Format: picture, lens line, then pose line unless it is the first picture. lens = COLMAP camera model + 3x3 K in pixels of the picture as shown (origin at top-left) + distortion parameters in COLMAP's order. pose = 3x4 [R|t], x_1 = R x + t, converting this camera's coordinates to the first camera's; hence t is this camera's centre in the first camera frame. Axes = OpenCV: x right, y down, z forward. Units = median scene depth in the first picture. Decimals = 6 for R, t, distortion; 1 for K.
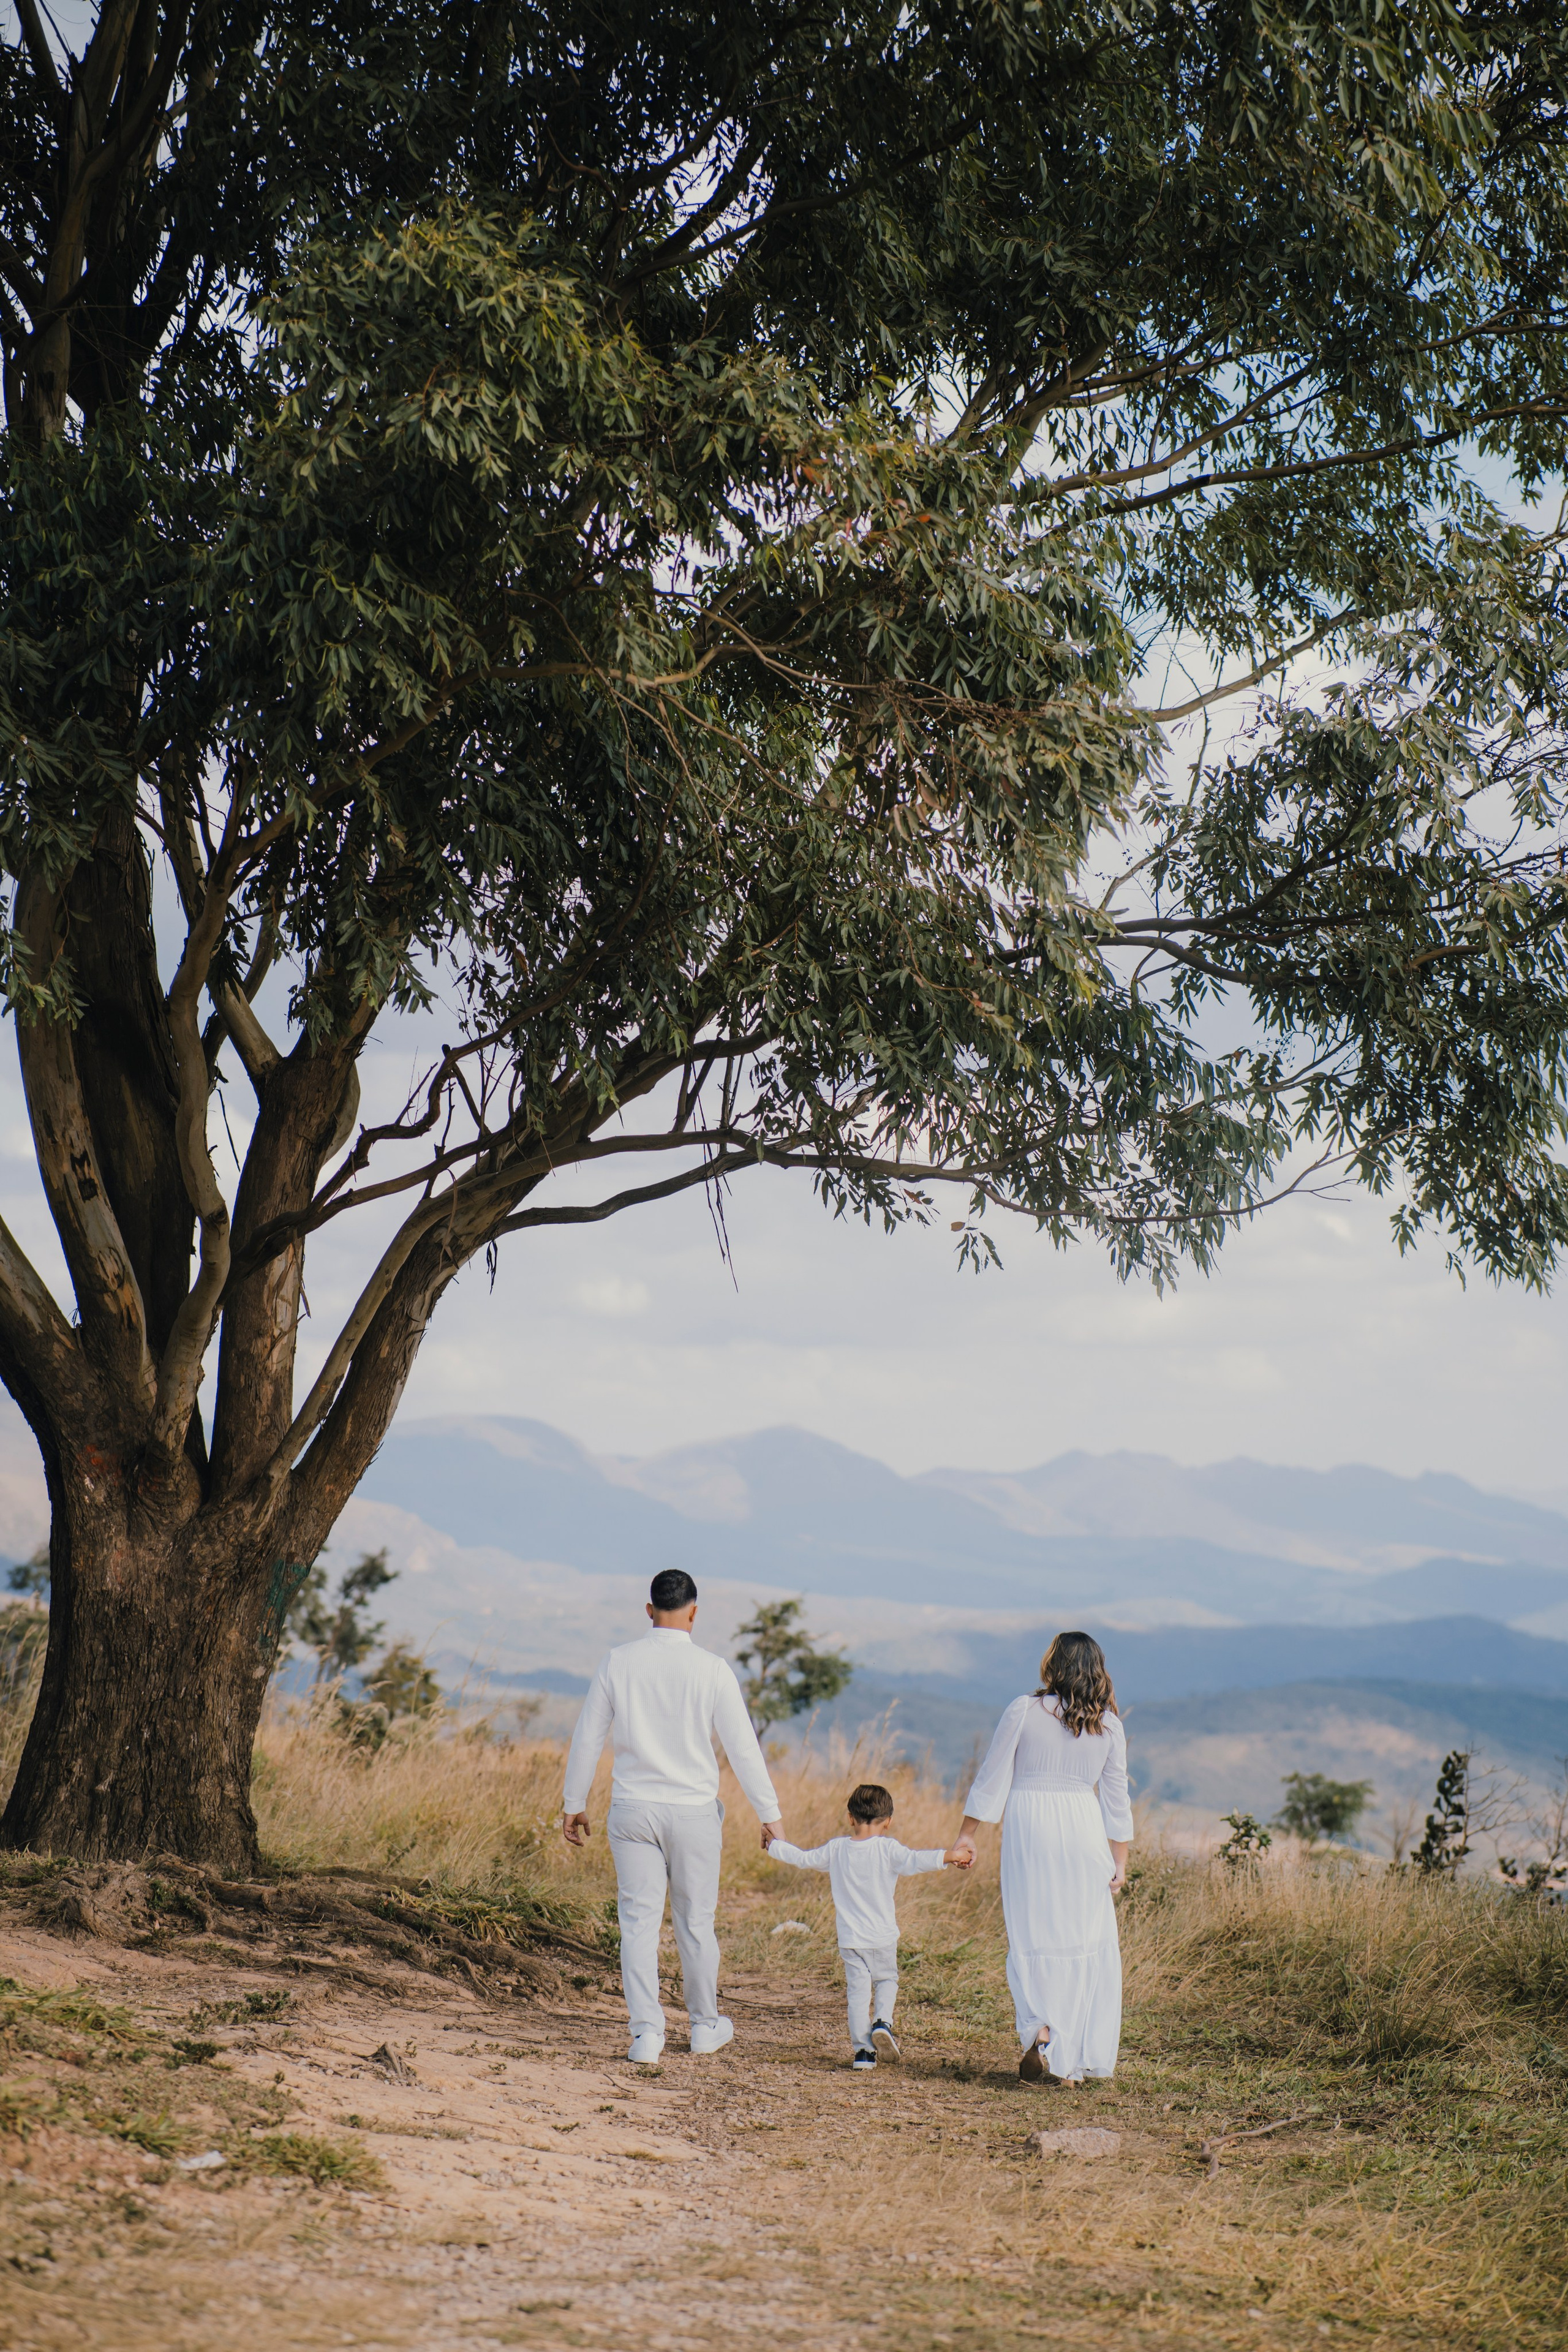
lens RADIAL K [[5632.7, 0, 768.3], [0, 5632.7, 1180.8], [0, 0, 1]] dist [0.335286, 0.000000]
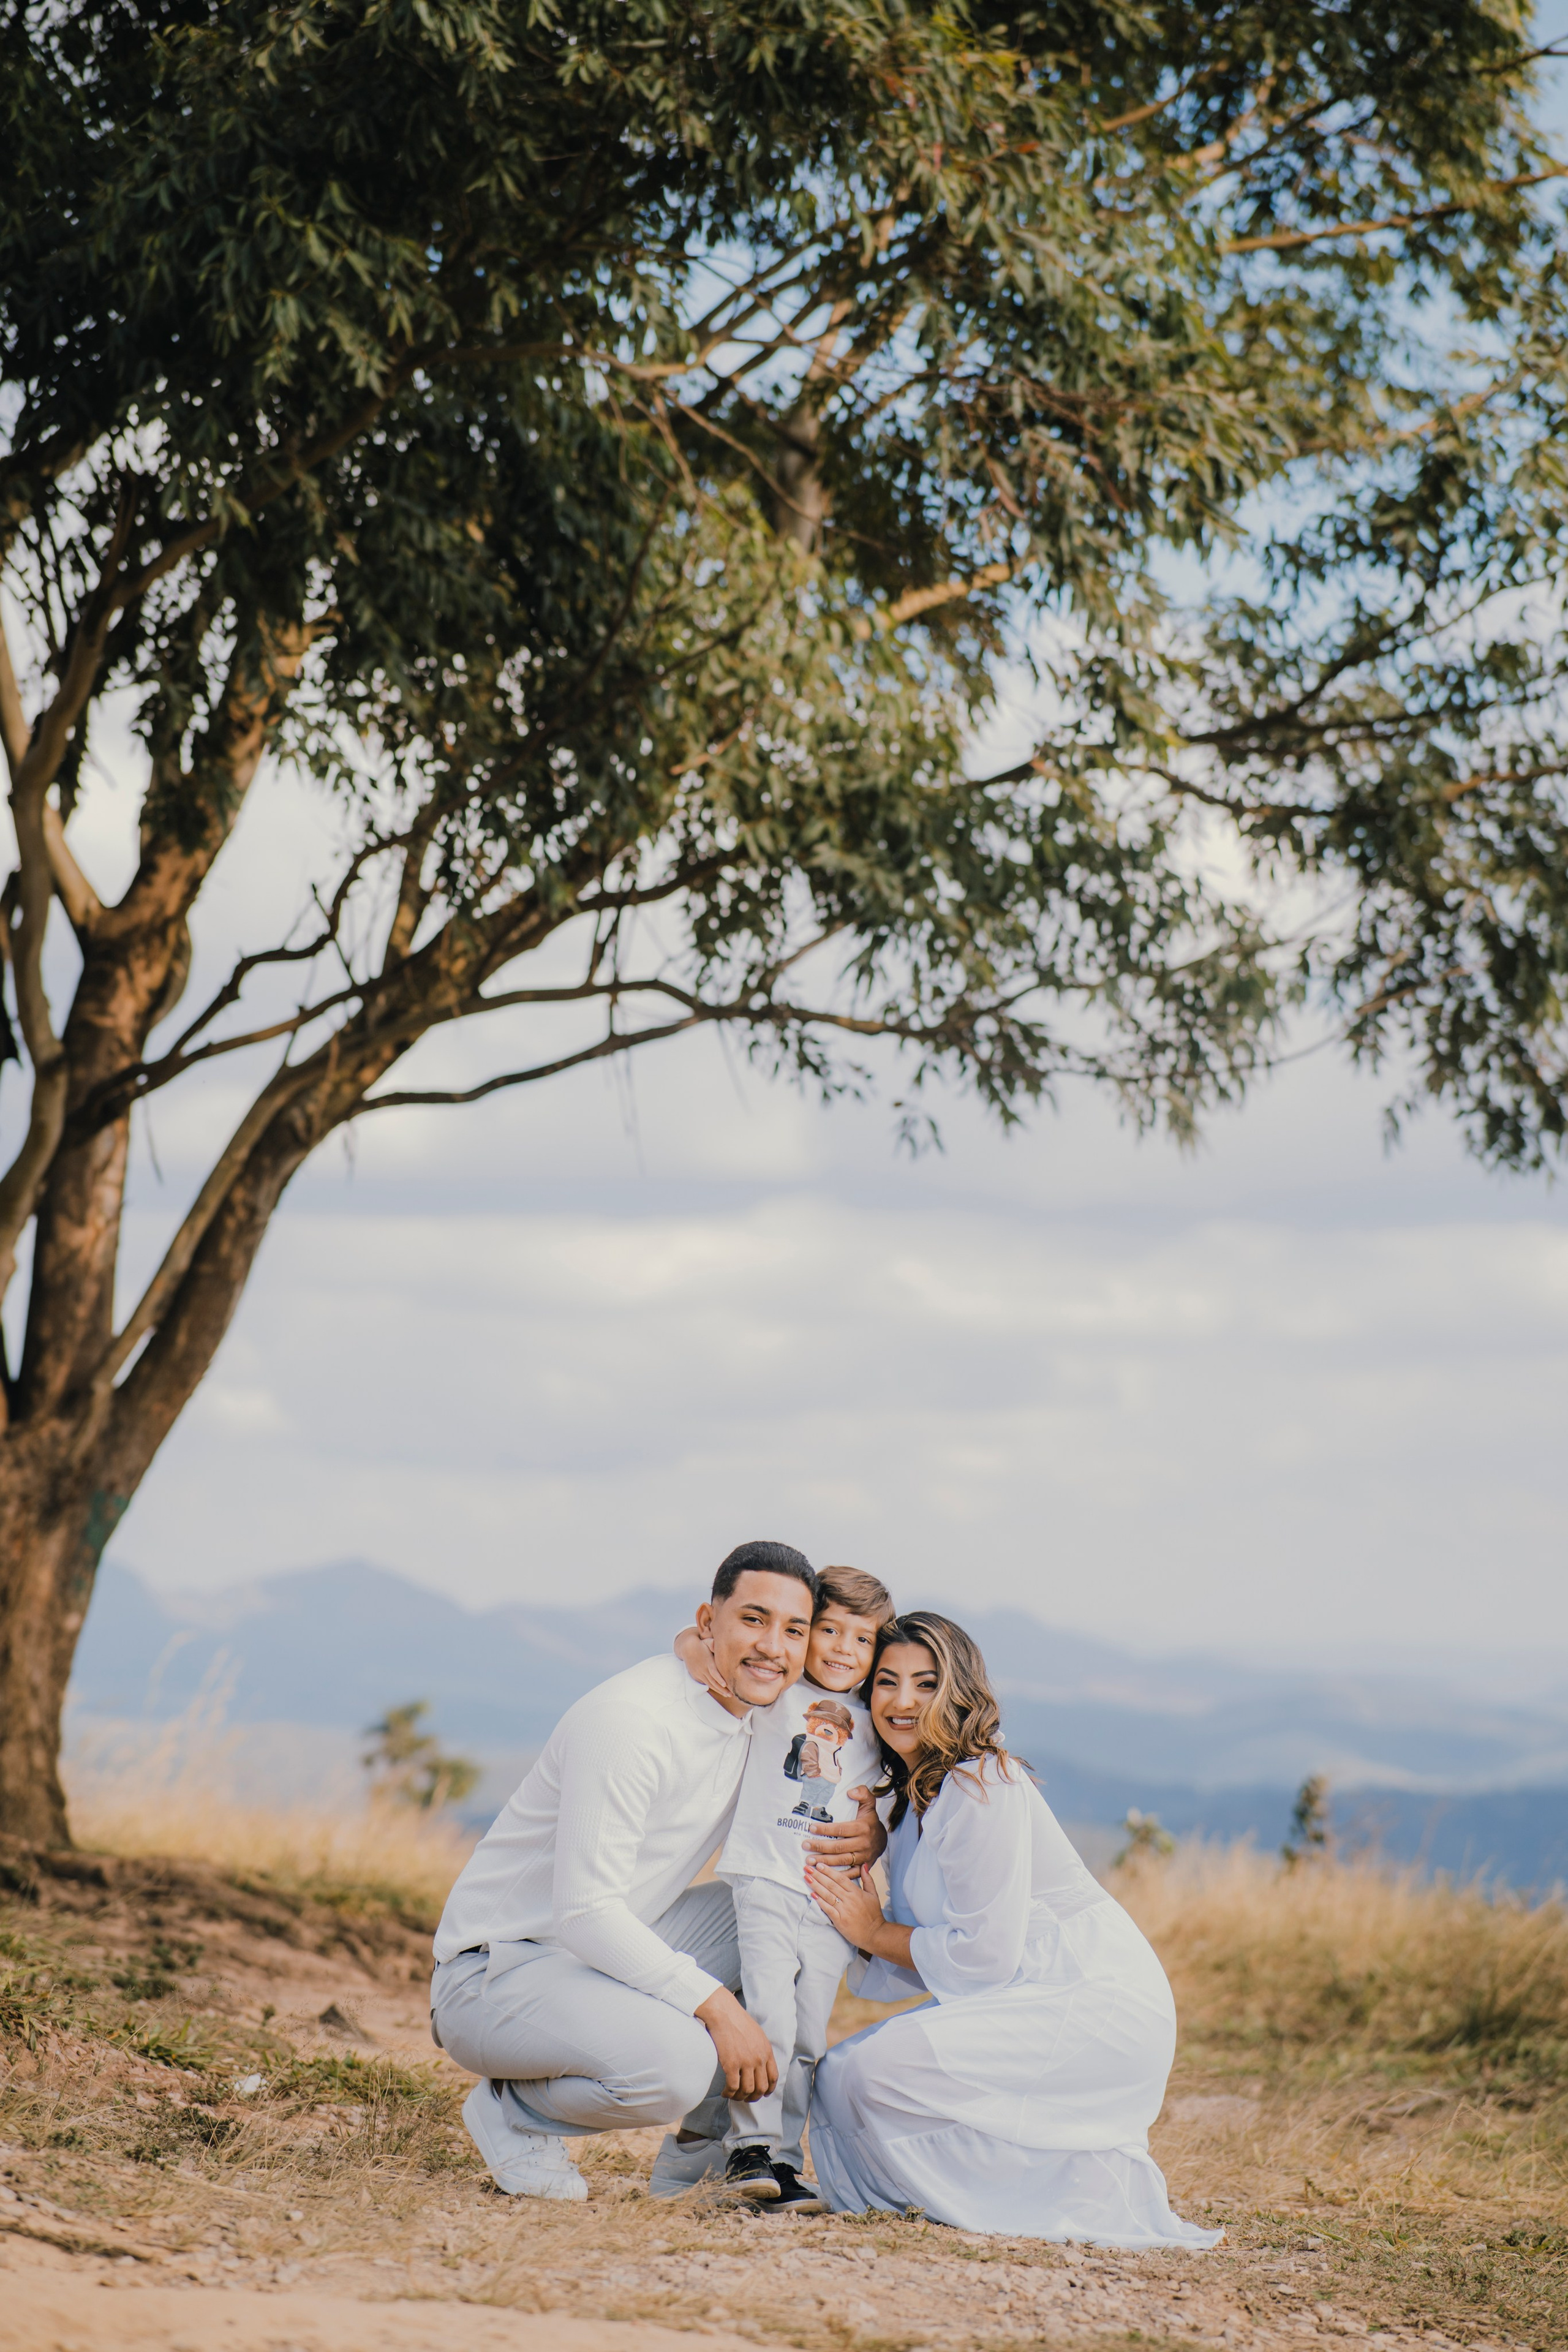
lens RADIAL K [[5632.7, 0, 766.4], [0, 5632.7, 1155.4], [0, 0, 1]] dist [0.335286, 0.000000]
pose [[0.996875, 0.011491, 0.078153, -0.056756], [-0.009165, 0.999506, -0.030061, 0.043866], [-0.078460, 0.029251, 0.996488, 0.145764]]
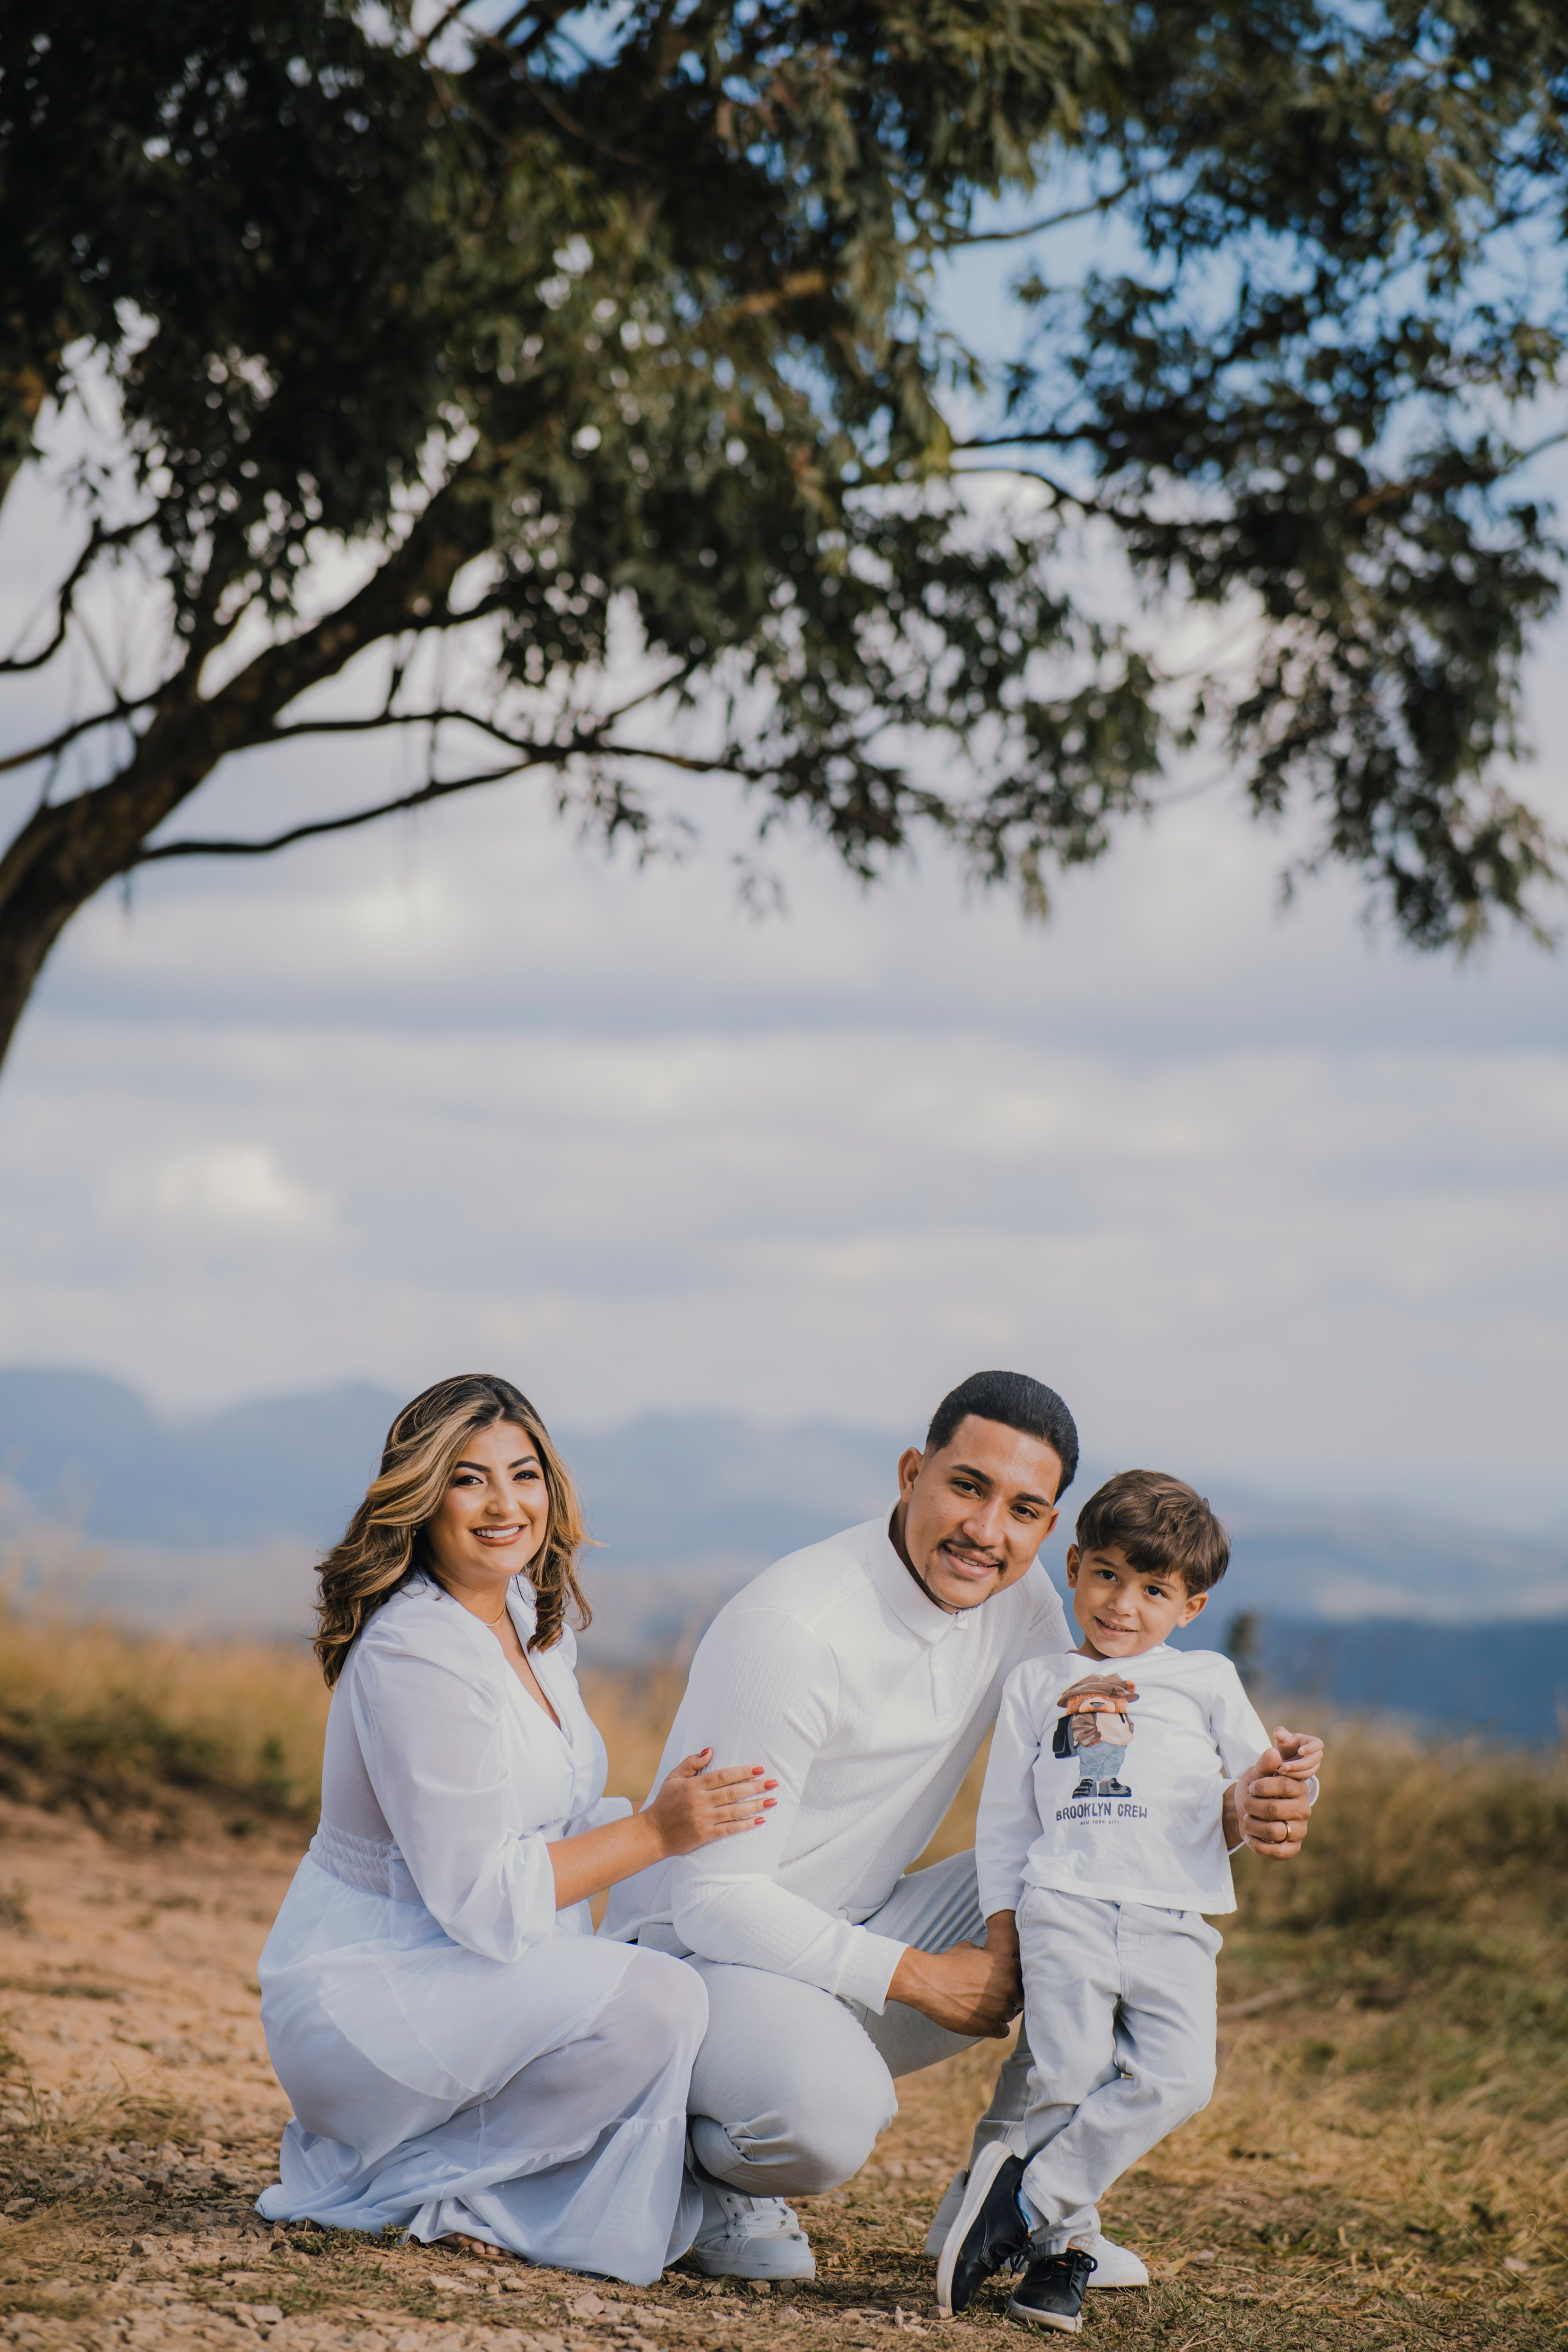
lens RADIAL K [[5632.7, 0, 747.7], [0, 5632.7, 1164.7], [0, 0, 1]] dist [0.335286, 0.000000]
pose [[0.997228, 0.017080, 0.072422, -0.021441], [-0.017337, 0.999845, 0.002919, 0.049479], [-0.072361, -0.004167, 0.997370, 0.244573]]
